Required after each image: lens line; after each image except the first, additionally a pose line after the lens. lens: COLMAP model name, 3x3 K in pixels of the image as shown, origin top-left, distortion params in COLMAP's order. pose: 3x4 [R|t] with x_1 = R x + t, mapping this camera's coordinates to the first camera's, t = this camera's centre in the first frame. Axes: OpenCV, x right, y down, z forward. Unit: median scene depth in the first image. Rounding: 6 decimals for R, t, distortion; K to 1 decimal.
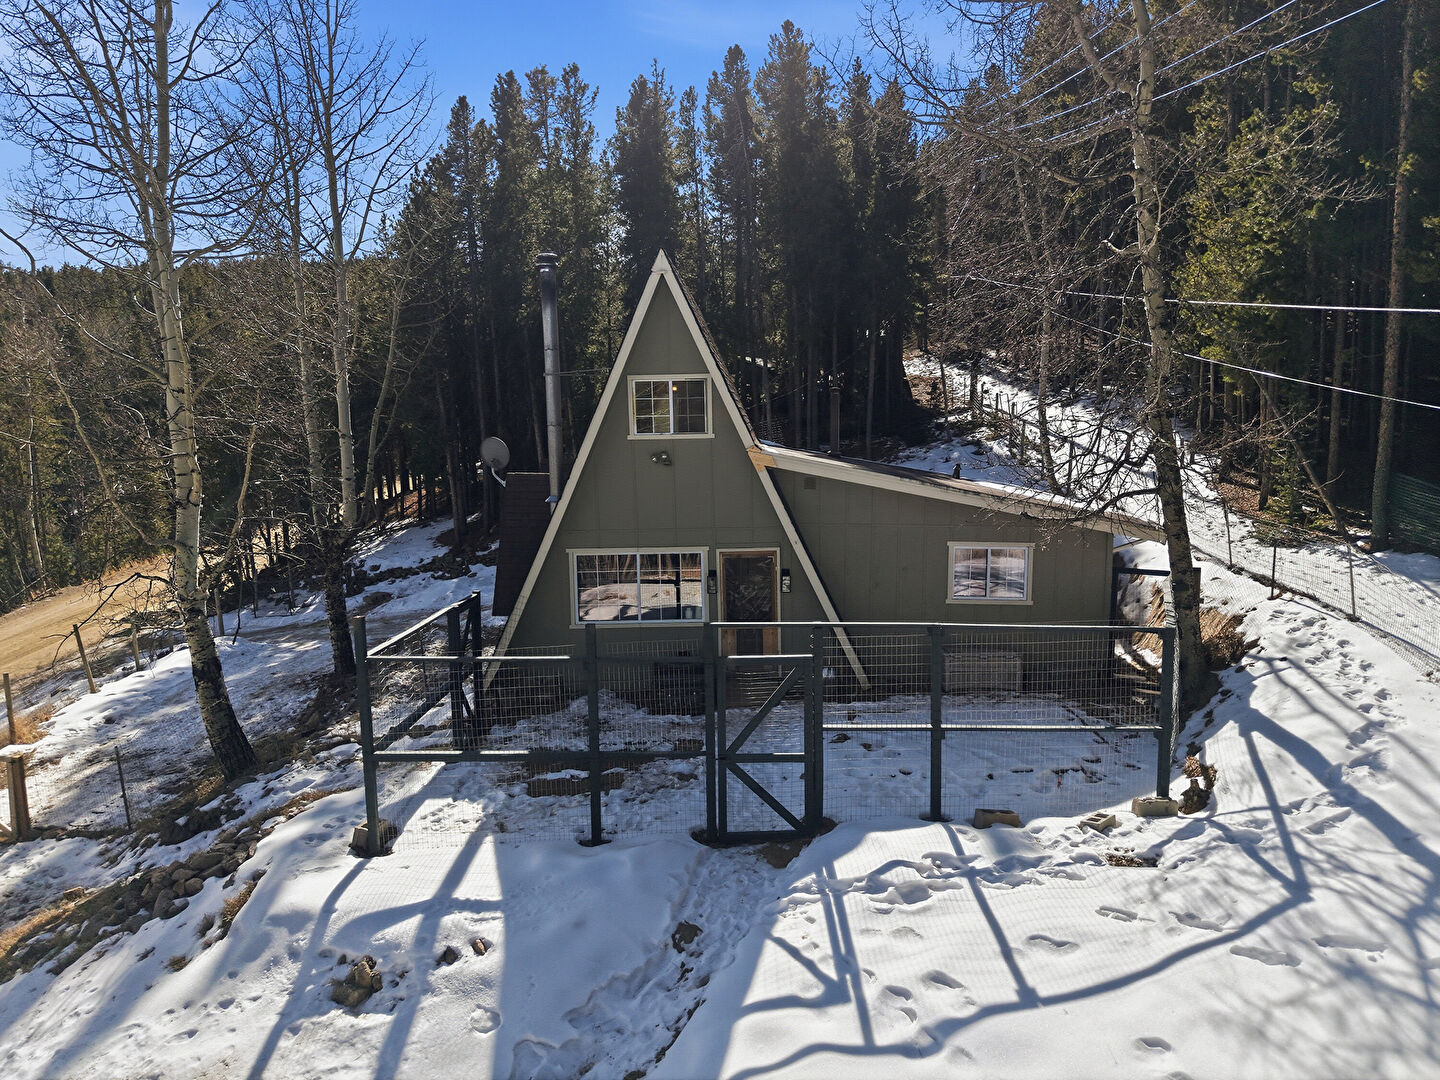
lens RADIAL K [[960.3, 0, 747.1], [0, 960.3, 544.4], [0, 0, 1]] dist [0.009971, -0.003494]
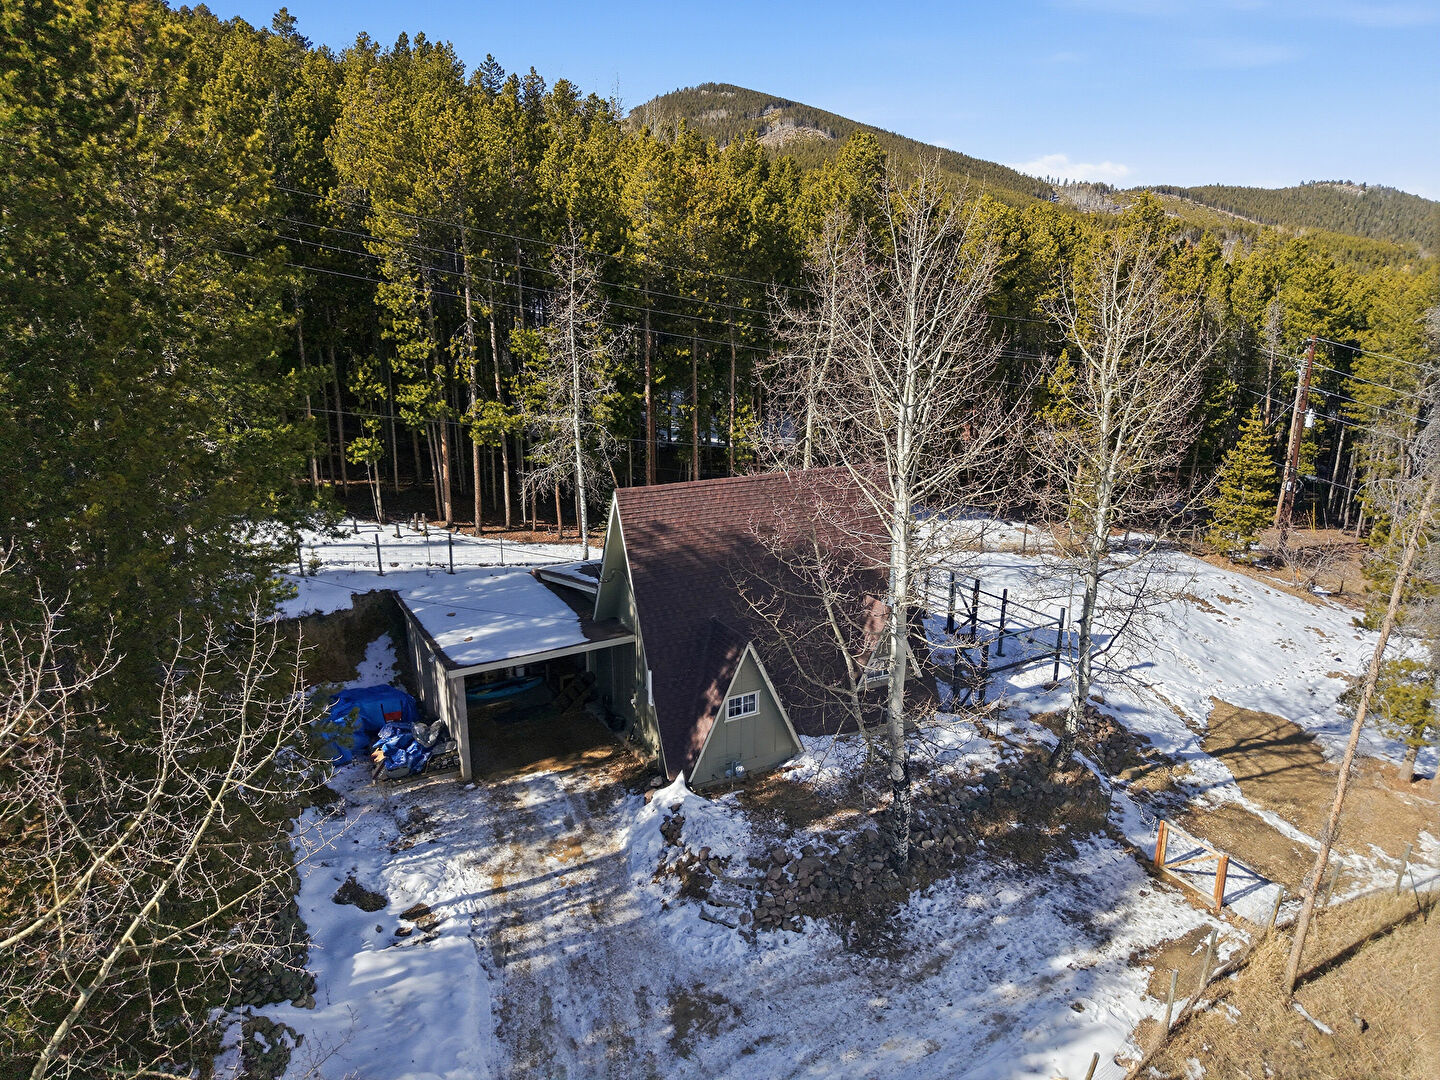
lens RADIAL K [[960.3, 0, 725.6], [0, 960.3, 543.8], [0, 0, 1]] dist [0.009971, -0.003494]
pose [[-0.499414, -0.236238, 0.833533, -2.629014], [0.099037, 0.940231, 0.325817, -1.346260], [-0.860684, 0.245268, -0.446169, 3.610138]]
